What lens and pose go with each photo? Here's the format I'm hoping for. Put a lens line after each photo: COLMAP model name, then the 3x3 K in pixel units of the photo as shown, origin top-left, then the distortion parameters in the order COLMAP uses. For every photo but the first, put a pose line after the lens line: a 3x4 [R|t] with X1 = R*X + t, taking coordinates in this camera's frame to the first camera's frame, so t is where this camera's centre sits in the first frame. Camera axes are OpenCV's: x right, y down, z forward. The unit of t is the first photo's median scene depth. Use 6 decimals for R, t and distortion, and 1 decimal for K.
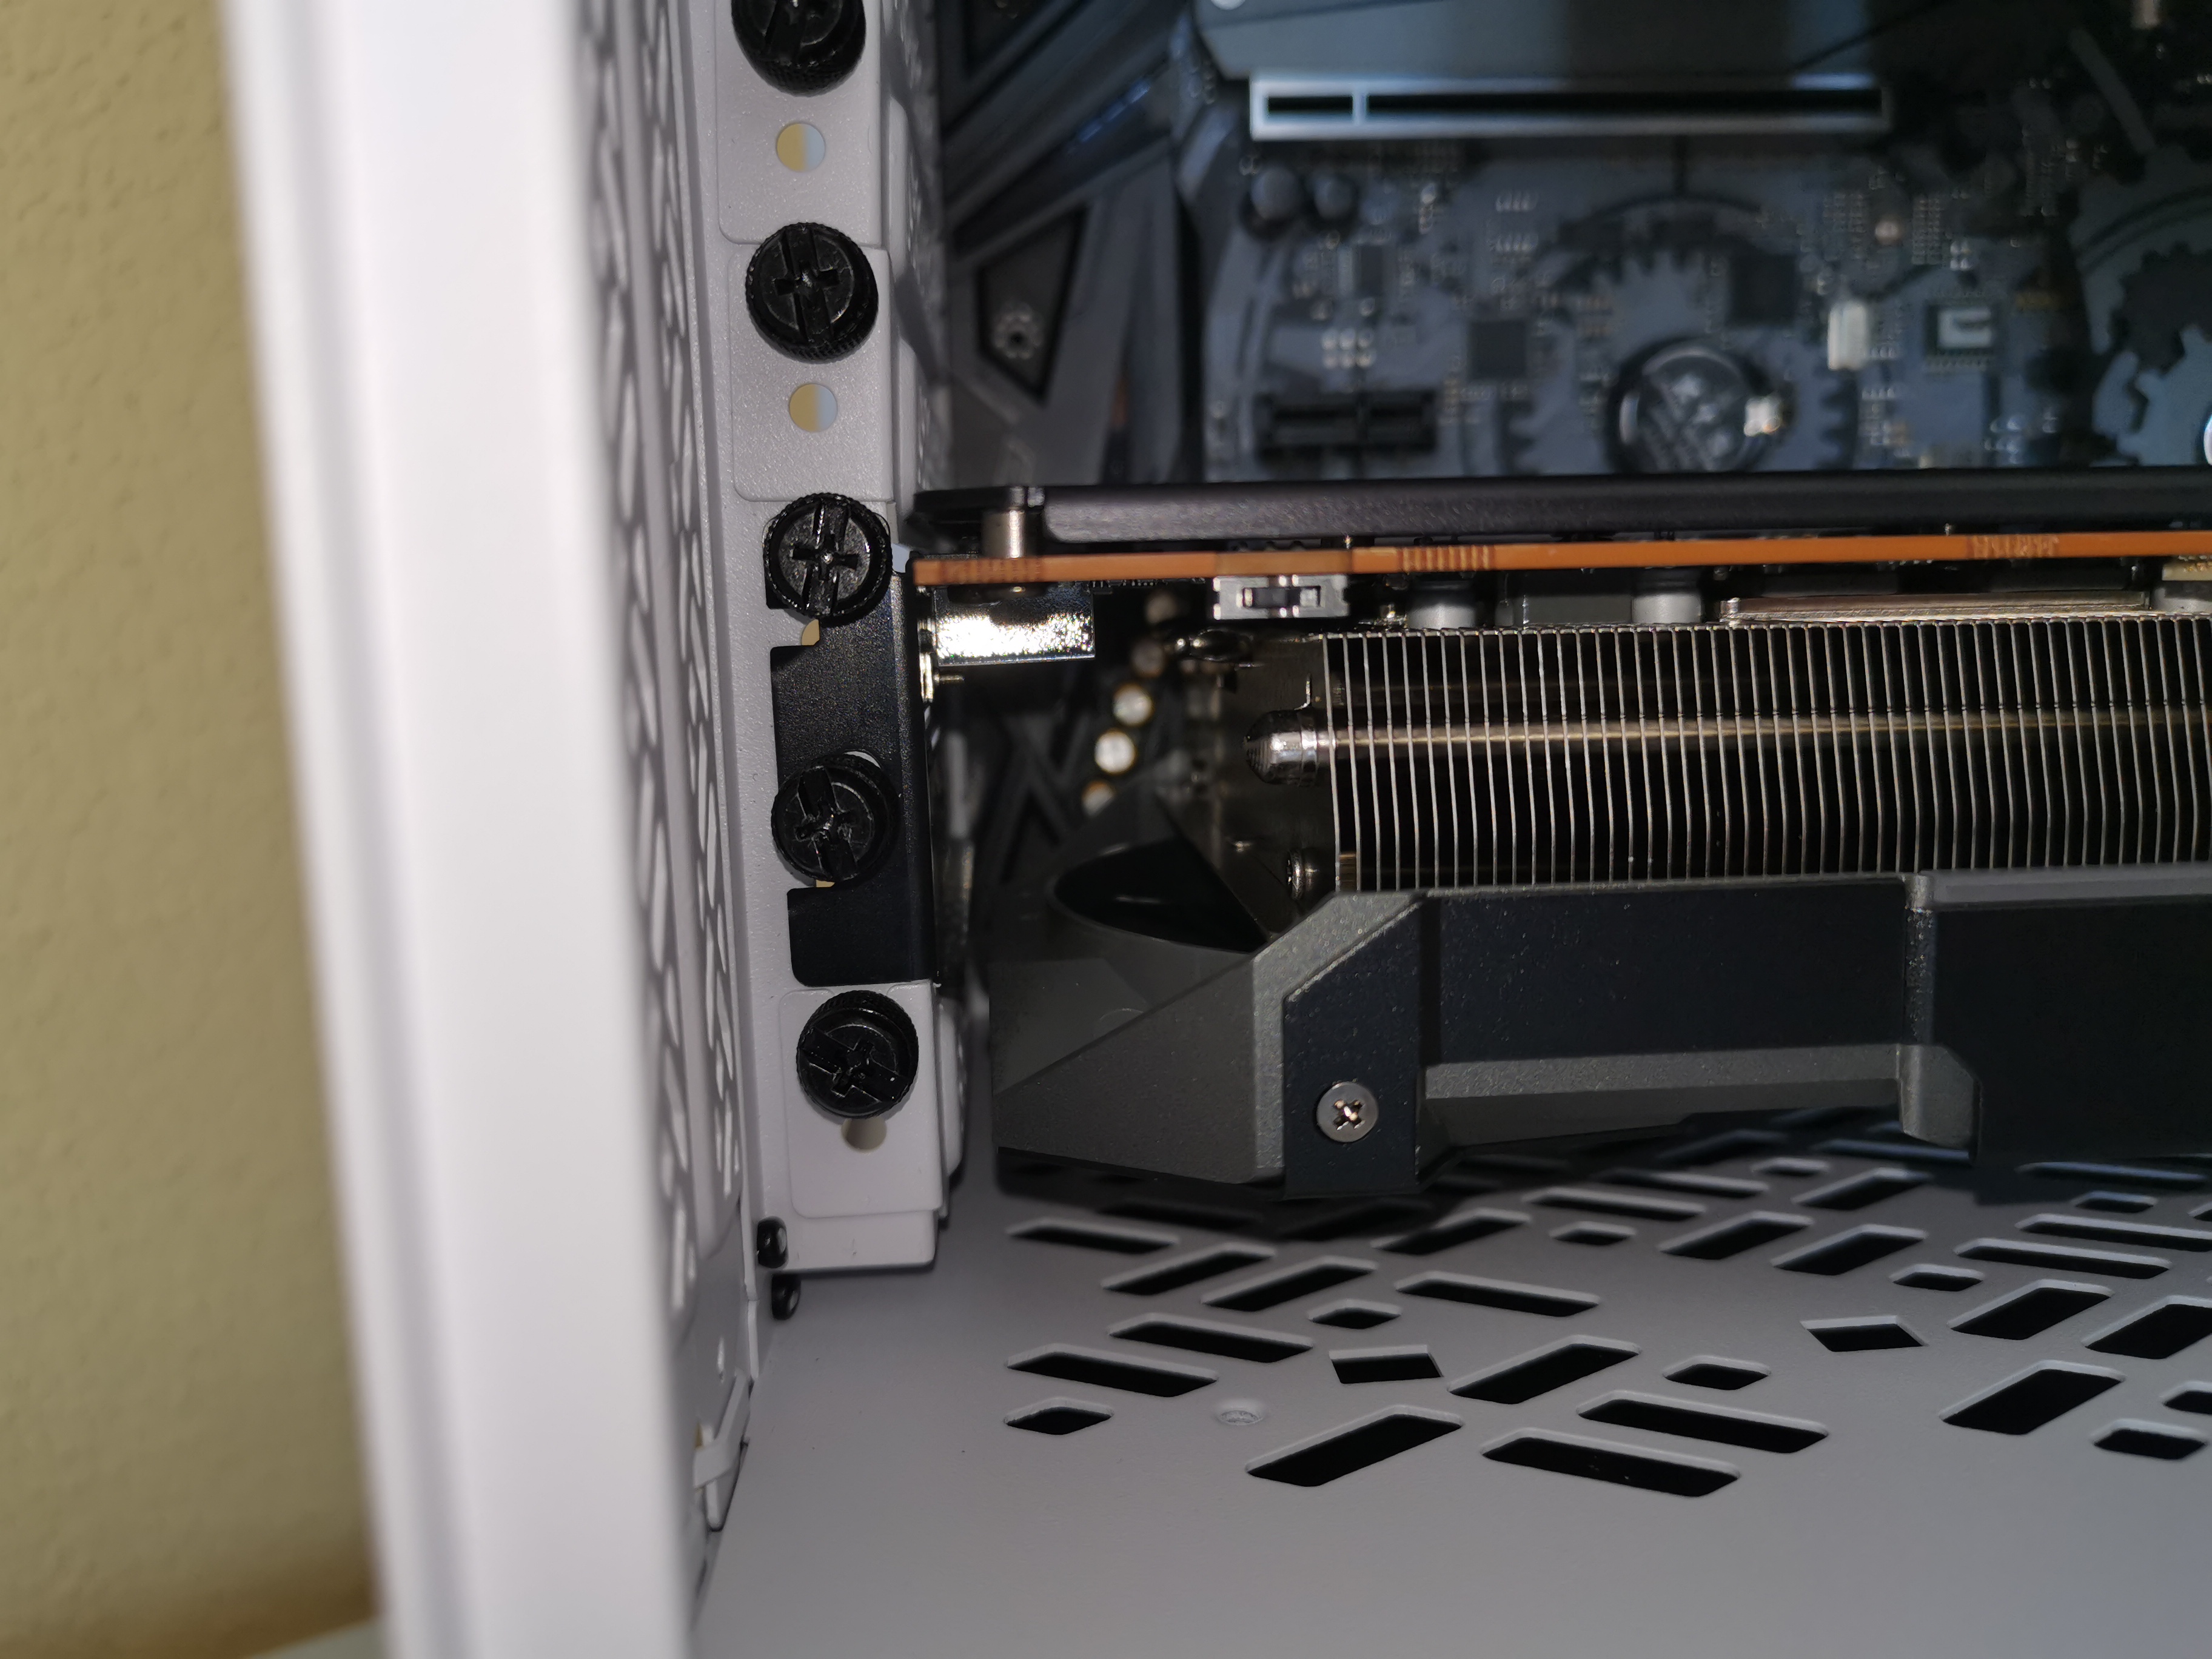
lens RADIAL K [[1736.5, 0, 1106.0], [0, 1736.5, 829.5], [0, 0, 1]] dist [0.007796, -0.010933]
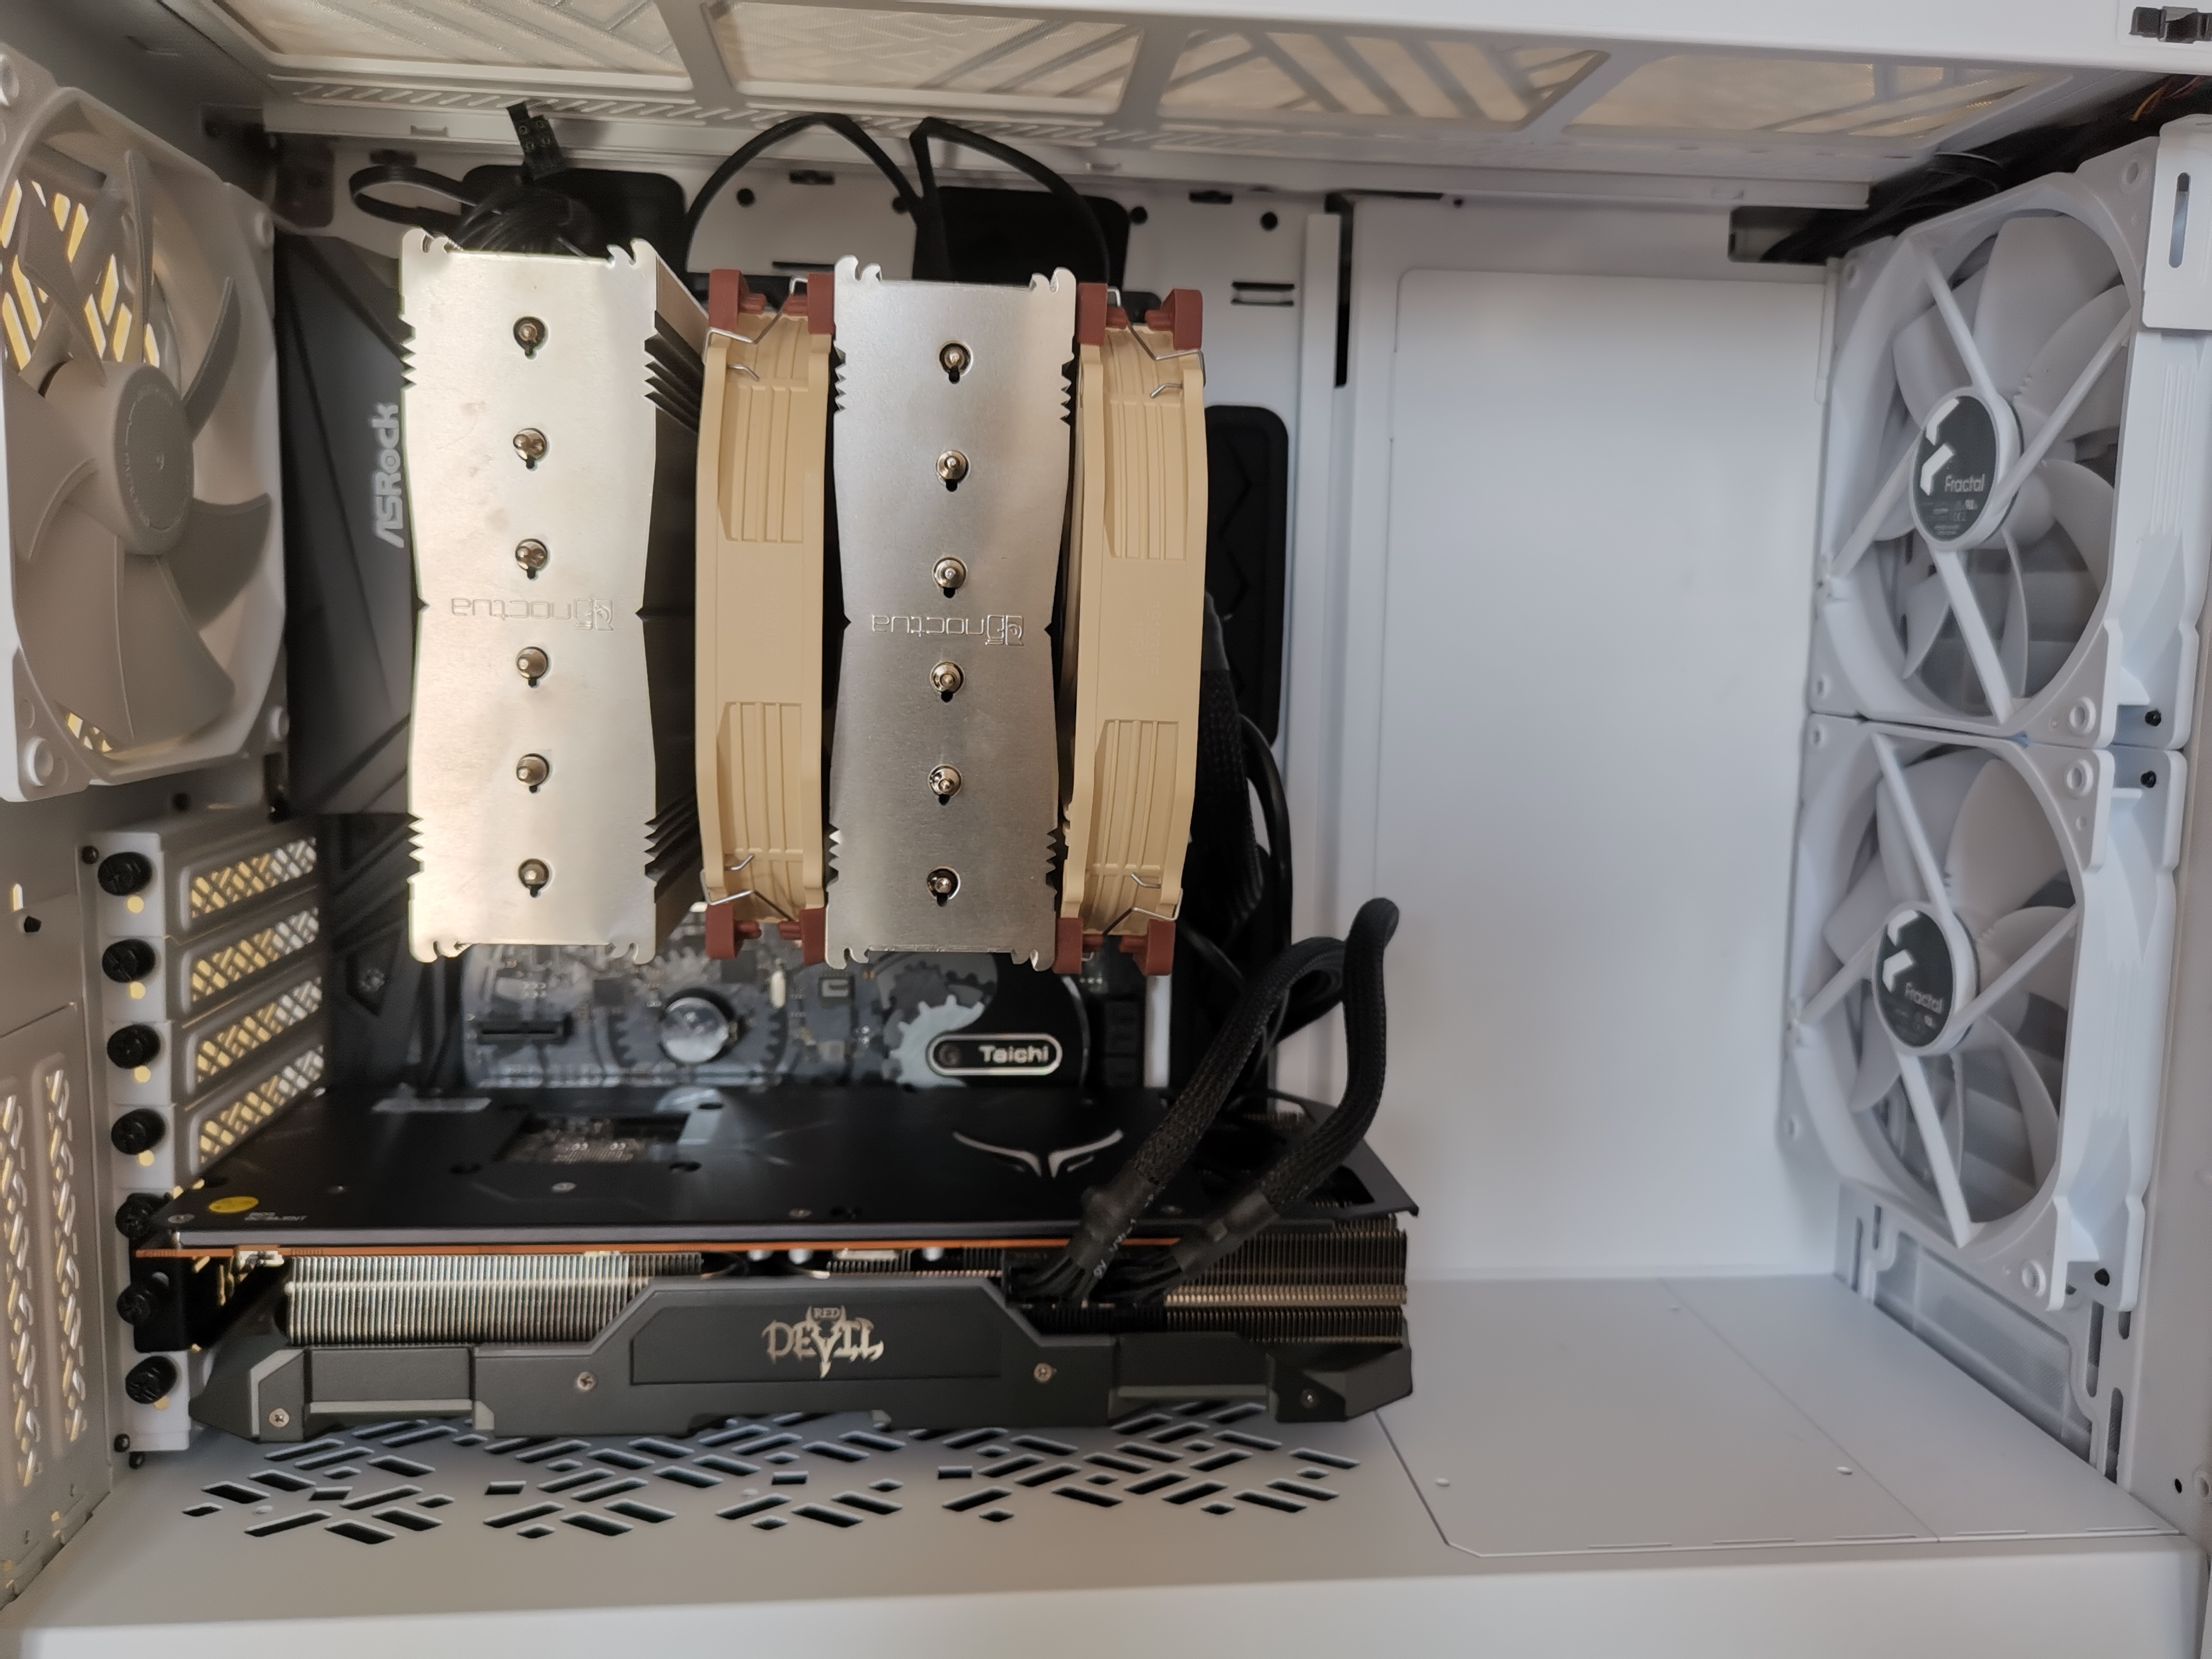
lens RADIAL K [[1734.4, 0, 1092.1], [0, 1734.4, 800.5], [0, 0, 1]] dist [0.006707, 0.002702]
pose [[0.998739, 0.046435, 0.019093, 0.771313], [-0.045886, 0.998546, -0.028286, -0.480754], [-0.020378, 0.027375, 0.999418, -1.140762]]
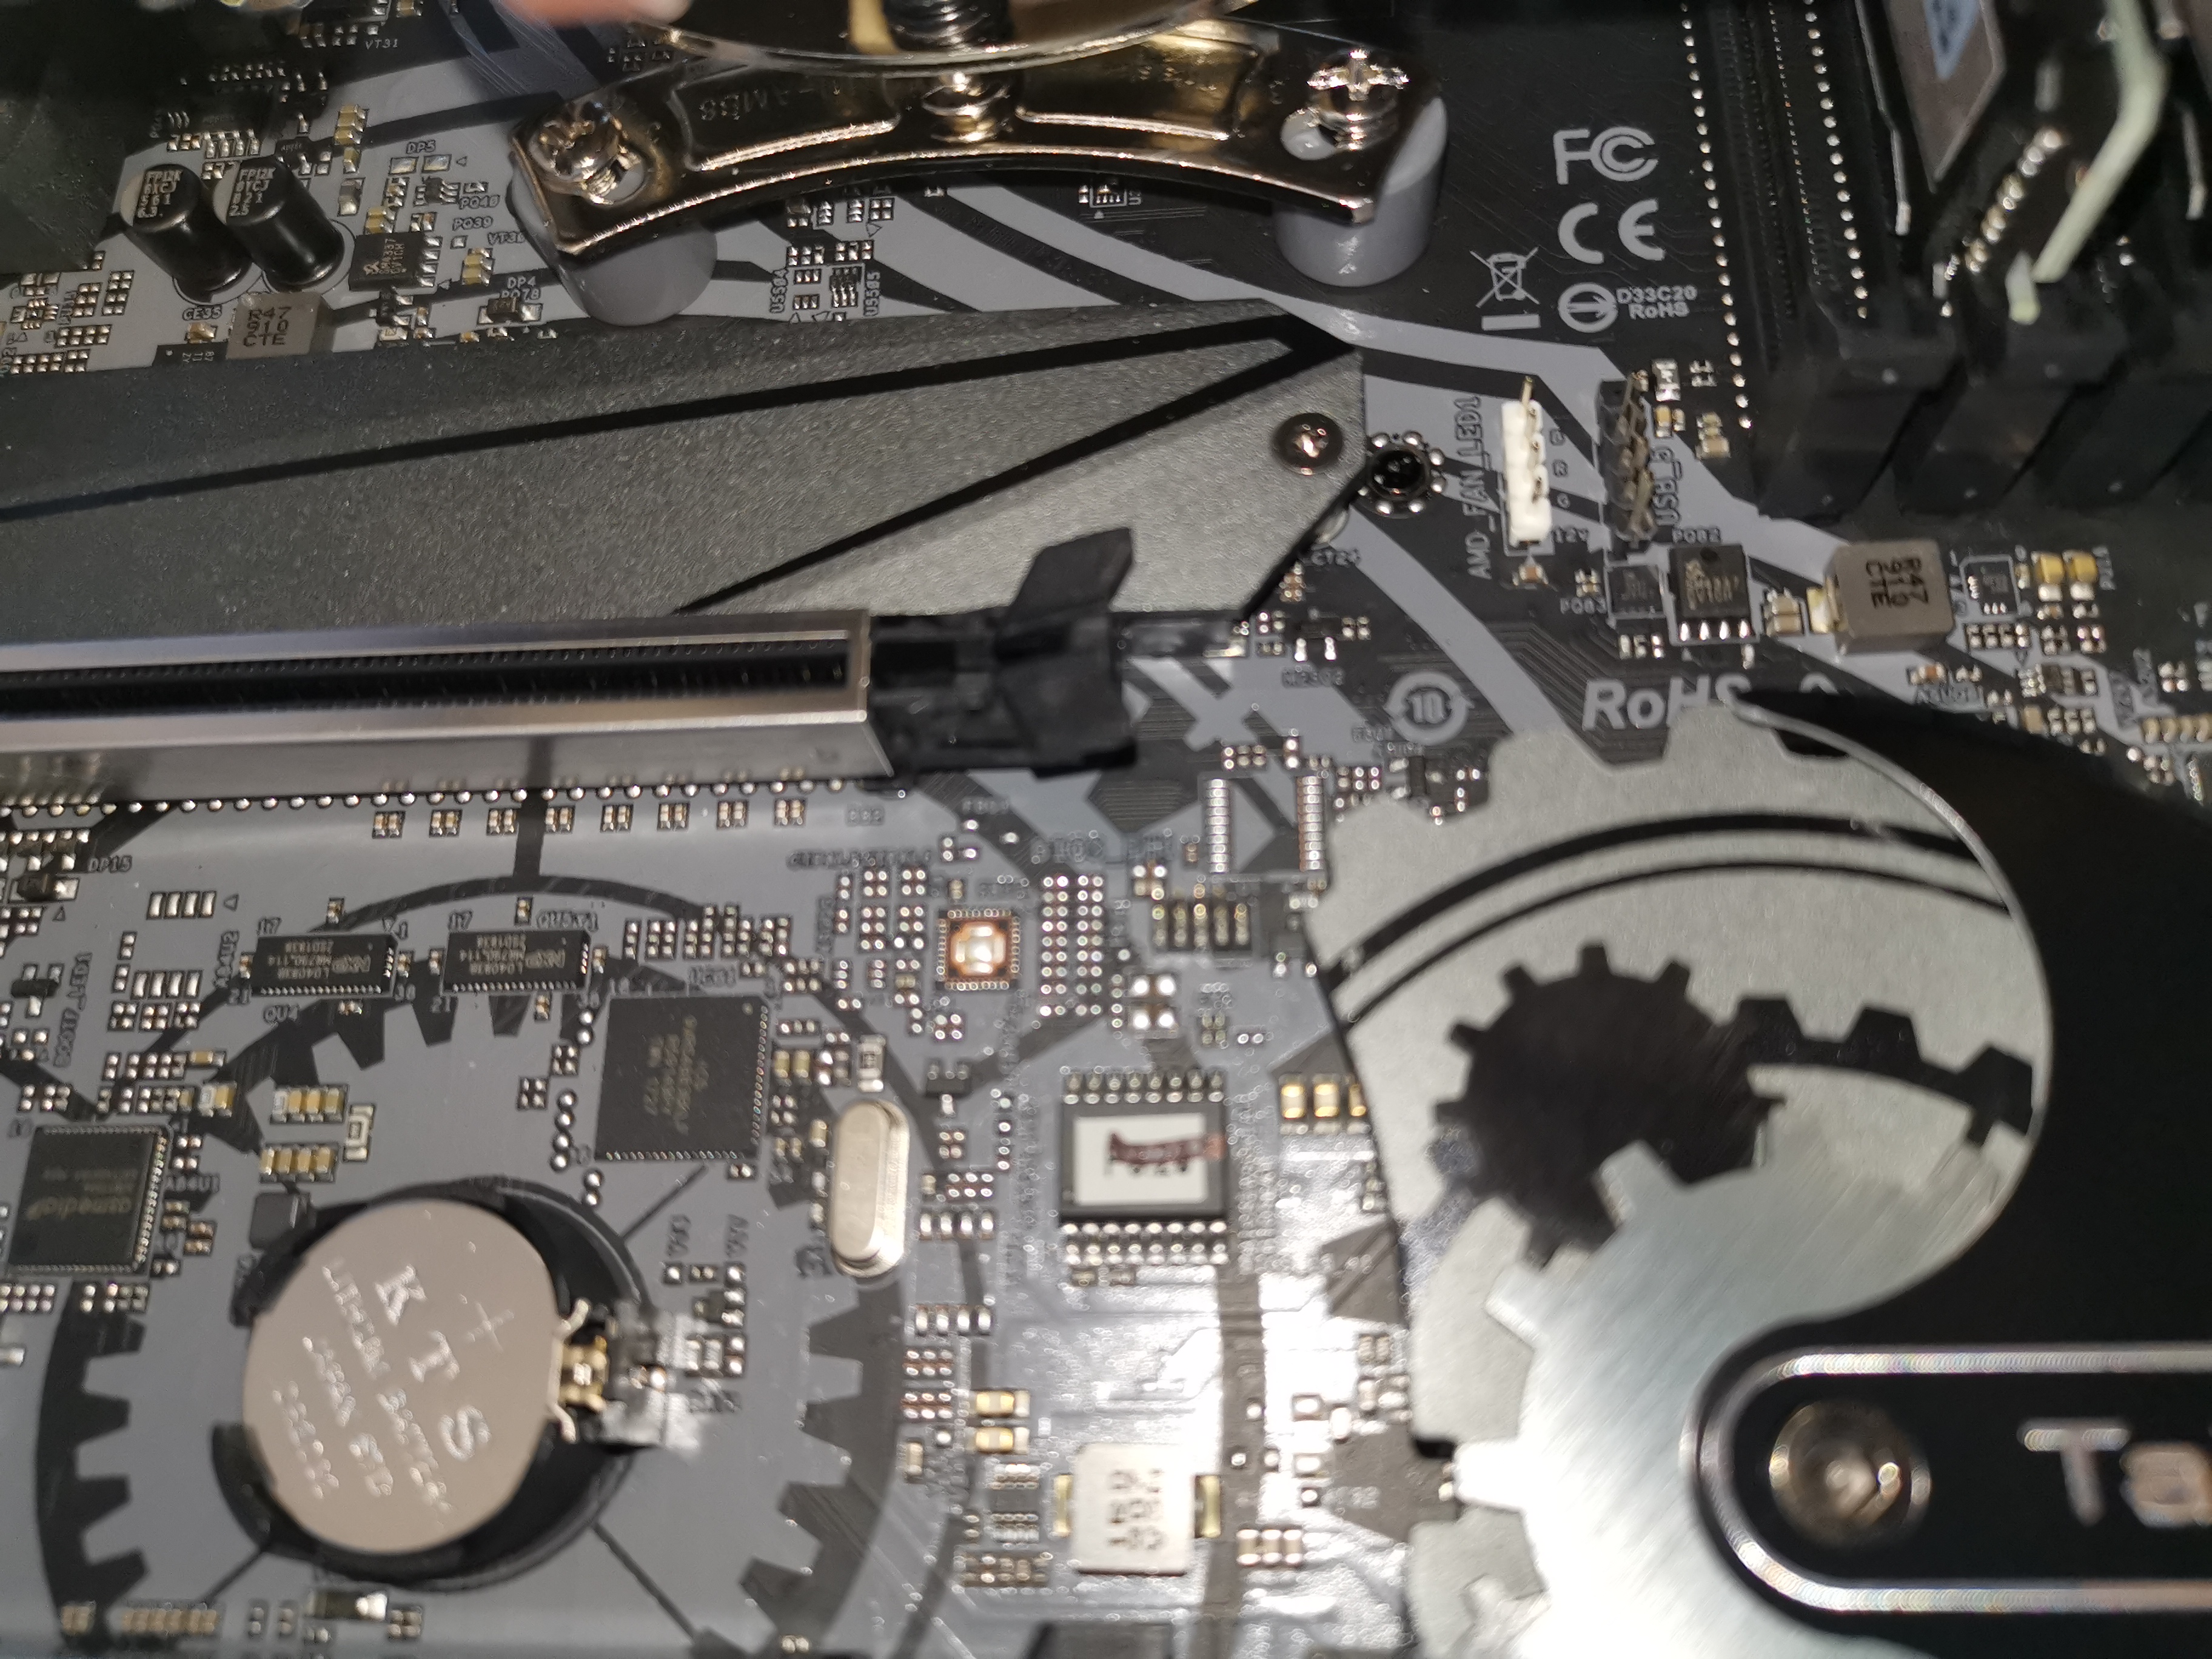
lens RADIAL K [[1813.2, 0, 1126.1], [0, 1813.2, 790.0], [0, 0, 1]] dist [-0.022123, -0.004597]
pose [[0.982534, -0.037814, -0.182199, 0.584504], [-0.057303, 0.870068, -0.489590, -0.158246], [0.177039, 0.491480, 0.852704, 0.604663]]
